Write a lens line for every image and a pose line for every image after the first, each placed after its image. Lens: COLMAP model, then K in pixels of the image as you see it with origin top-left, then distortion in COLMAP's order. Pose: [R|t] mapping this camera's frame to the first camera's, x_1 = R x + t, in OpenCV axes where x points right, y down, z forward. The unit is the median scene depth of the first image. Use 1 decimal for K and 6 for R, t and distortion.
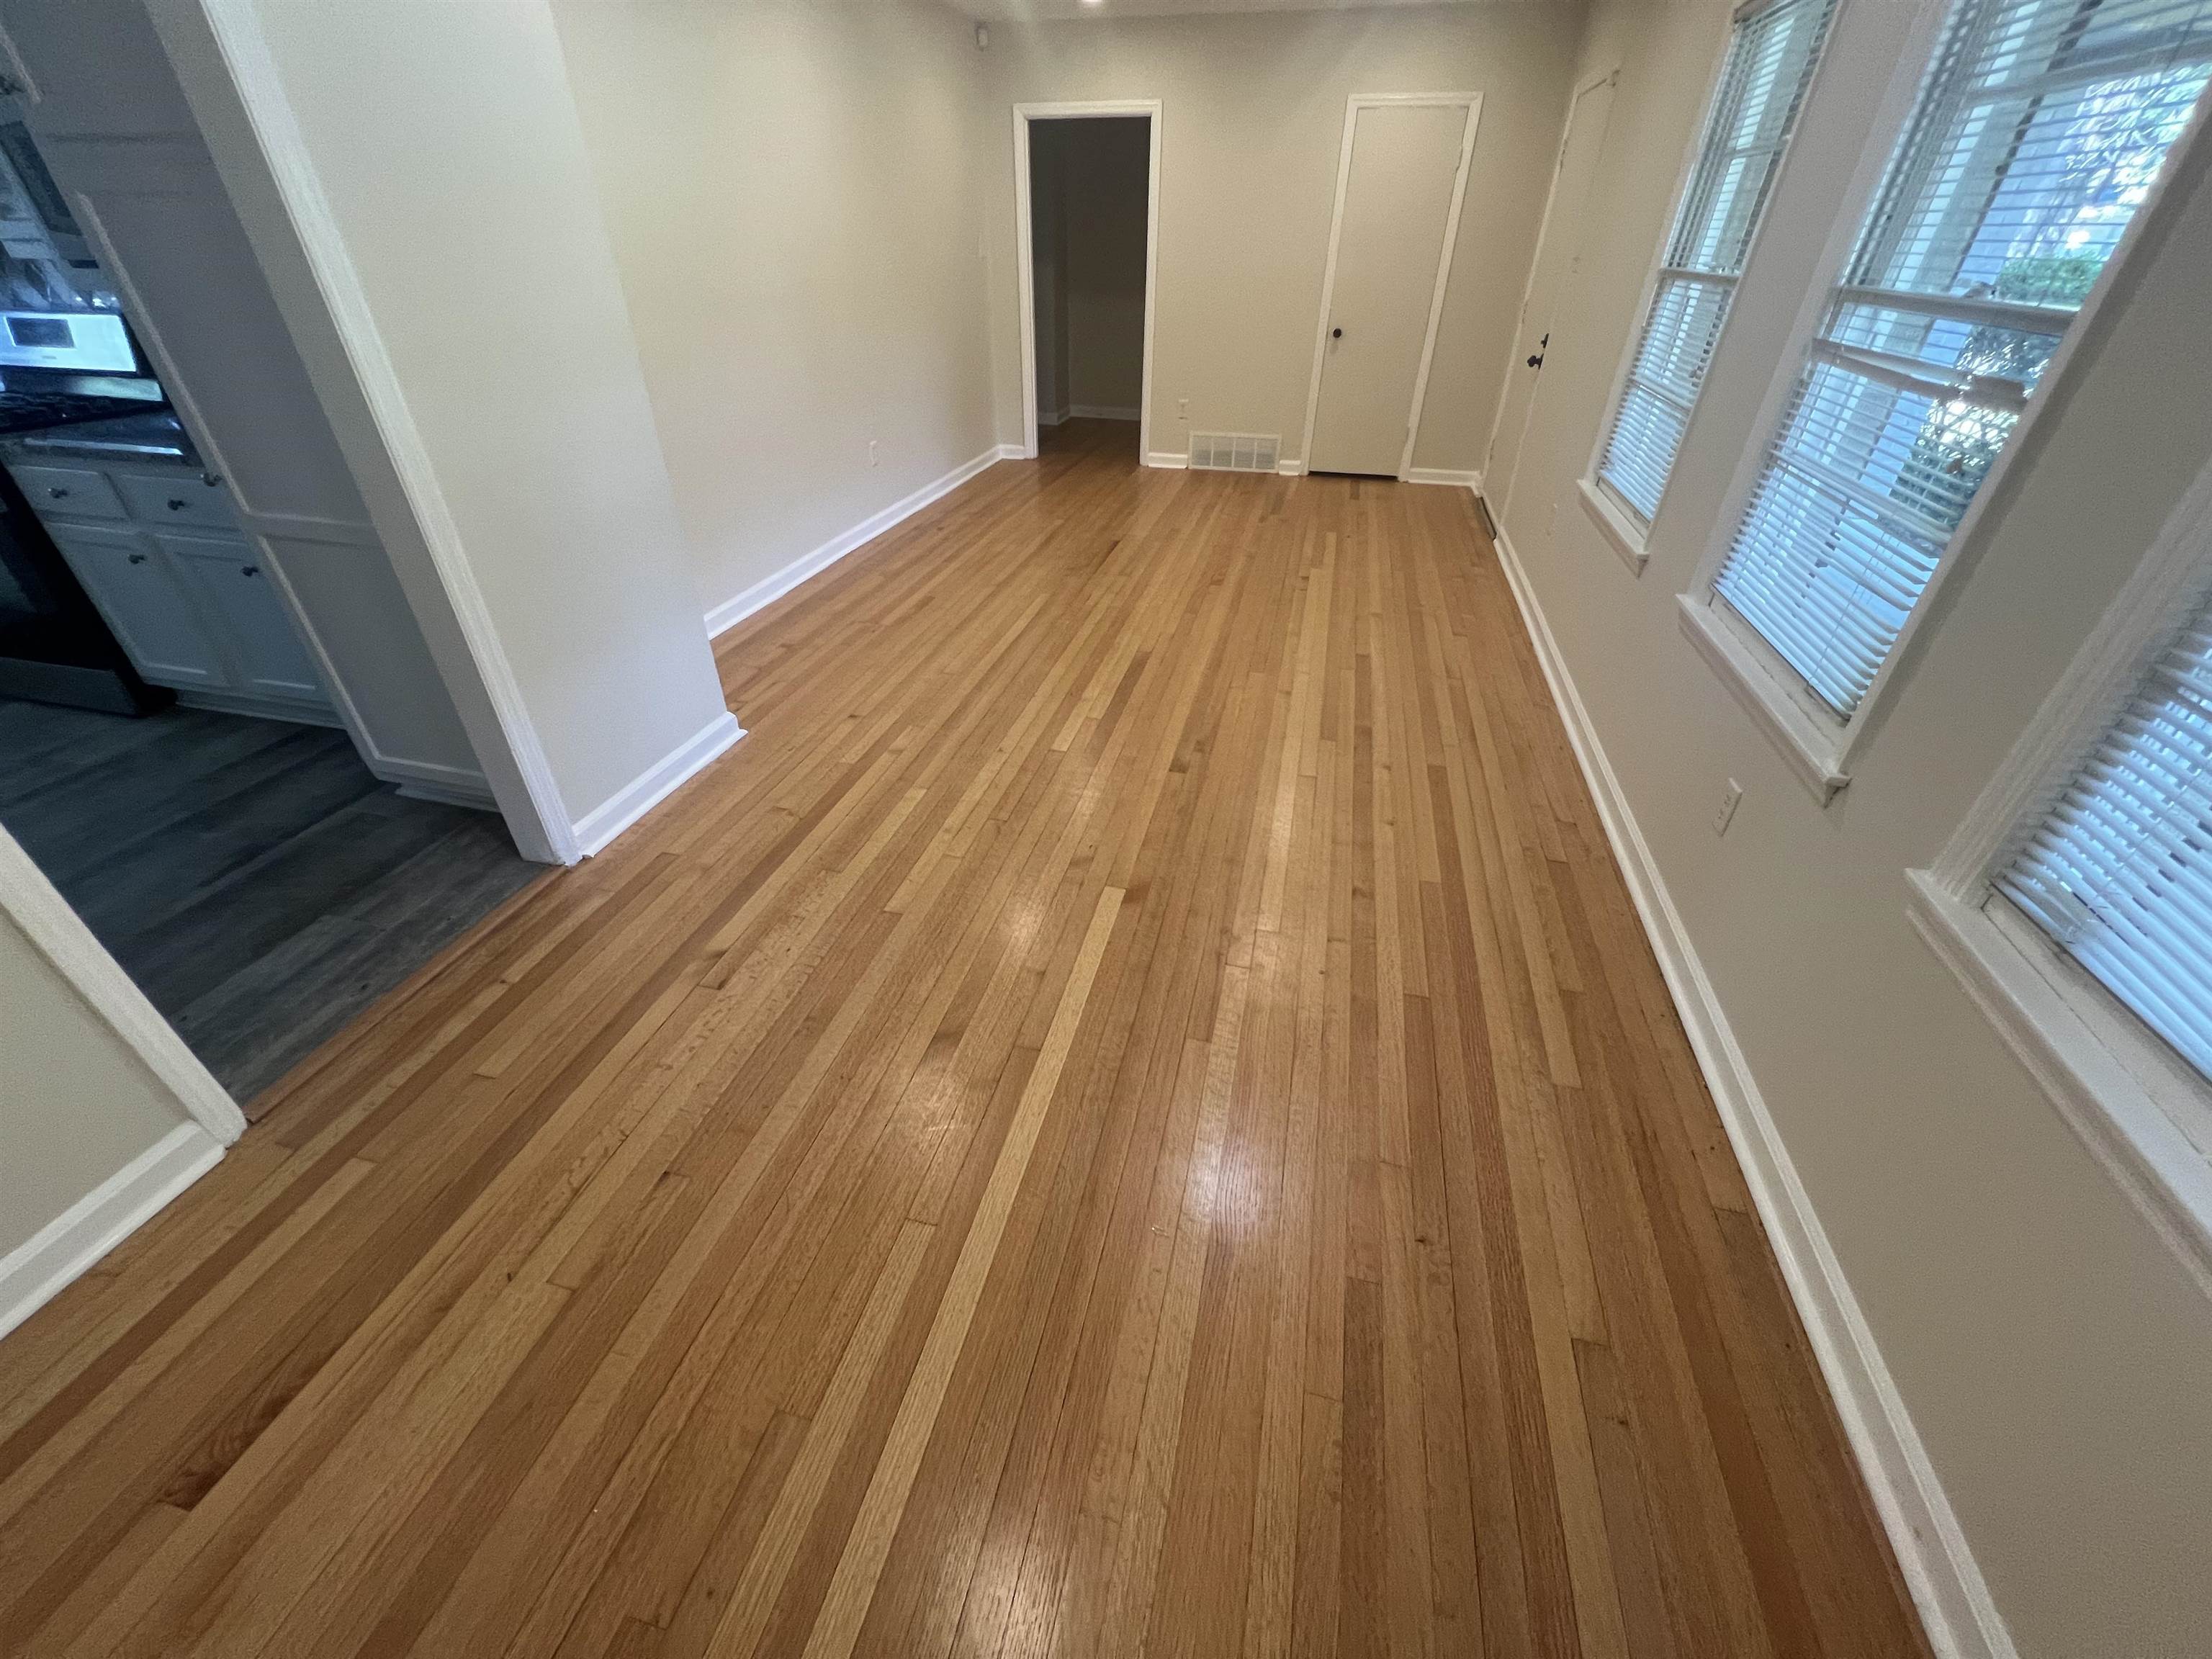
lens RADIAL K [[883.5, 0, 1092.1], [0, 883.5, 829.0], [0, 0, 1]] dist [-0.000065, -0.000105]
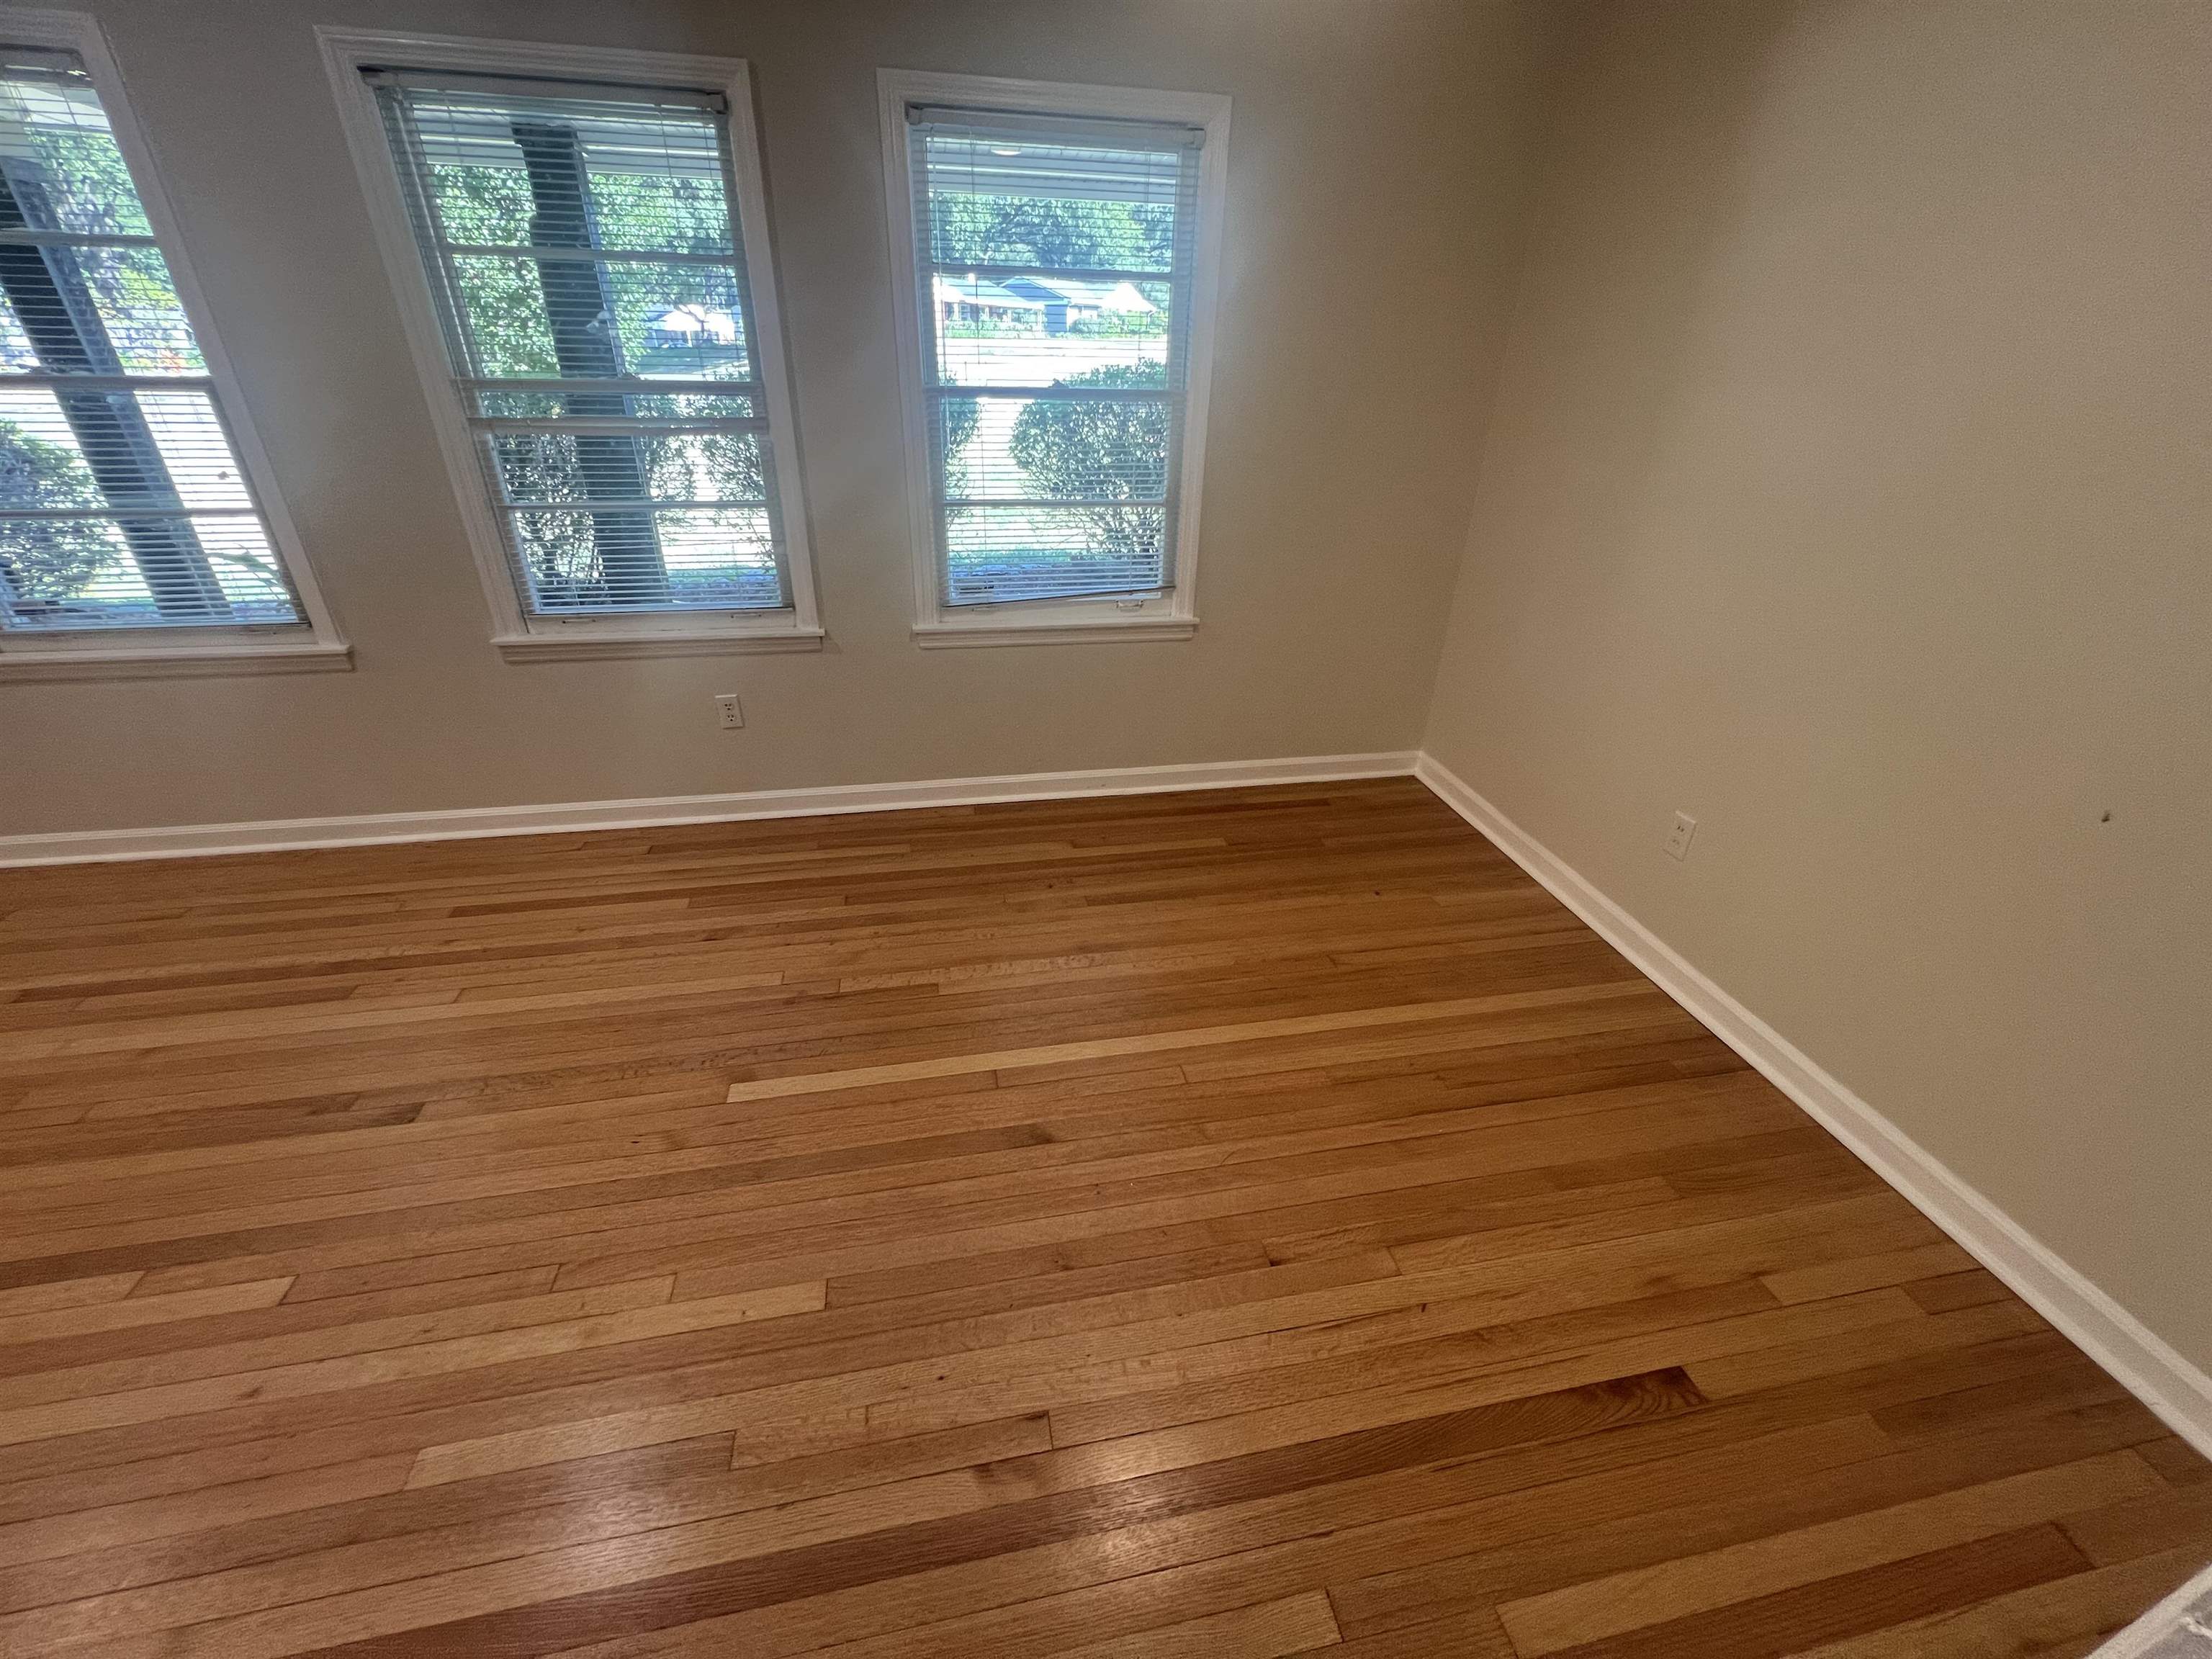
lens RADIAL K [[883.5, 0, 1097.9], [0, 883.5, 823.3], [0, 0, 1]] dist [-0.000065, -0.000105]
pose [[-0.423771, -0.447053, 0.787757, -0.676600], [0.491008, 0.617454, 0.614542, -0.440958], [-0.761137, 0.647220, -0.042153, 0.611108]]
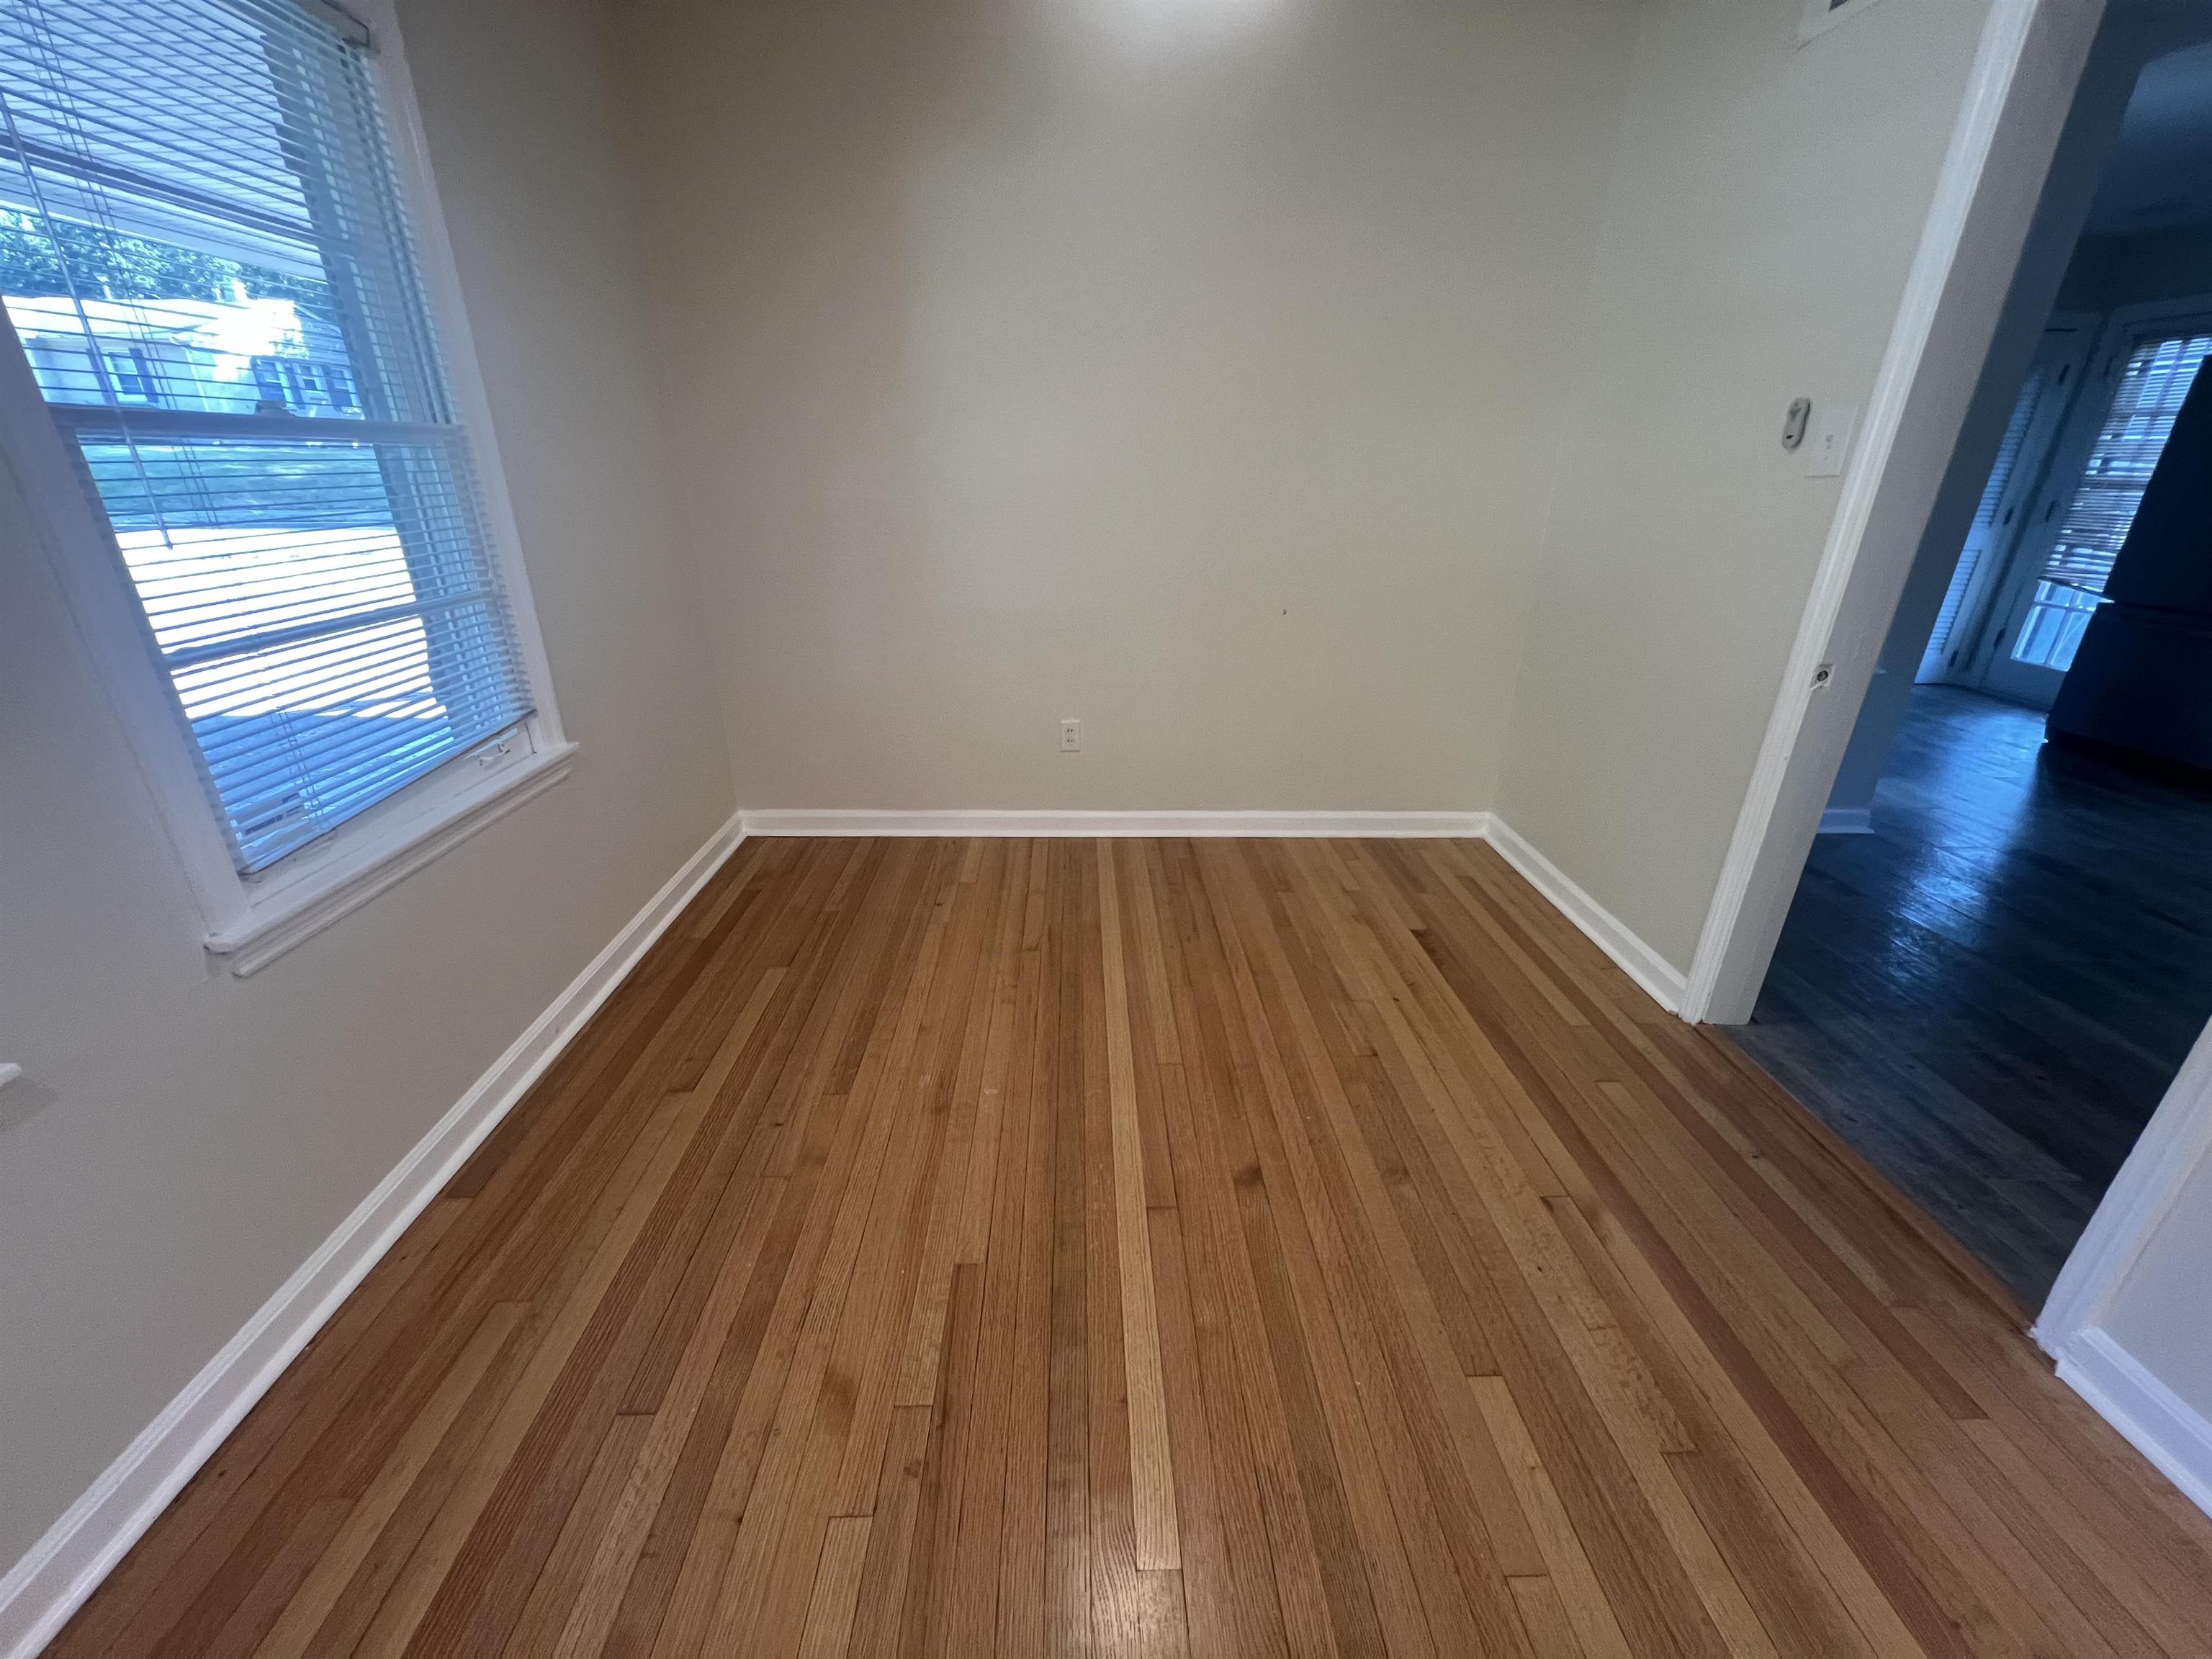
lens RADIAL K [[883.5, 0, 1093.8], [0, 883.5, 827.7], [0, 0, 1]] dist [-0.000065, -0.000105]
pose [[-0.964234, 0.086342, -0.250593, 0.148999], [-0.163326, 0.551073, 0.818318, -0.551862], [0.208750, 0.829978, -0.517261, 0.918731]]
